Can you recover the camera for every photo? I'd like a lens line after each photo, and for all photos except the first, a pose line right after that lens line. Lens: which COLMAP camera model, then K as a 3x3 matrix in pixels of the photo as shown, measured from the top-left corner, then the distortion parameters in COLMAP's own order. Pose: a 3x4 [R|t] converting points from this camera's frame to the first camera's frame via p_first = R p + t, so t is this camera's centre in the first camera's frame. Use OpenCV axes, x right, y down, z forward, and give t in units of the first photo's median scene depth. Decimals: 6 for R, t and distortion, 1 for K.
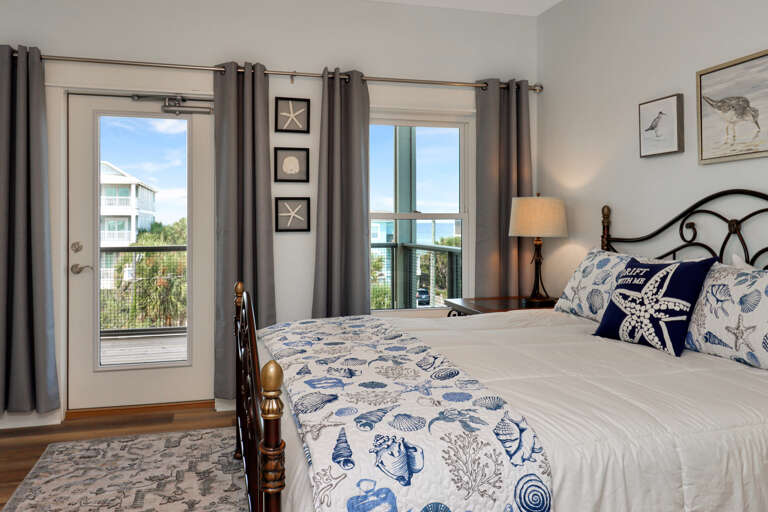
lens RADIAL K [[606.0, 0, 385.5], [0, 606.0, 234.5], [0, 0, 1]] dist [0.032718, -0.001564]
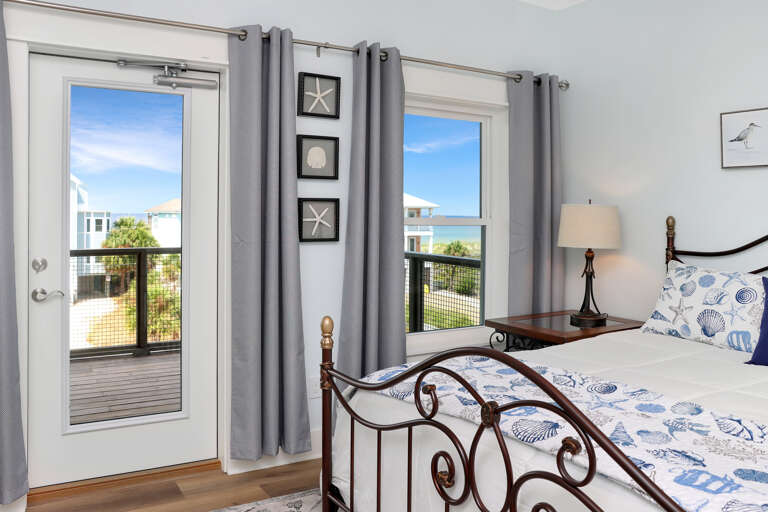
lens RADIAL K [[646.9, 0, 381.5], [0, 646.9, 204.9], [0, 0, 1]] dist [-0.183129, 0.194139]
pose [[0.961234, 0.018822, 0.275089, -0.310001], [-0.009812, 0.999370, -0.034095, -0.025132], [-0.275558, 0.030074, 0.960814, 0.172449]]
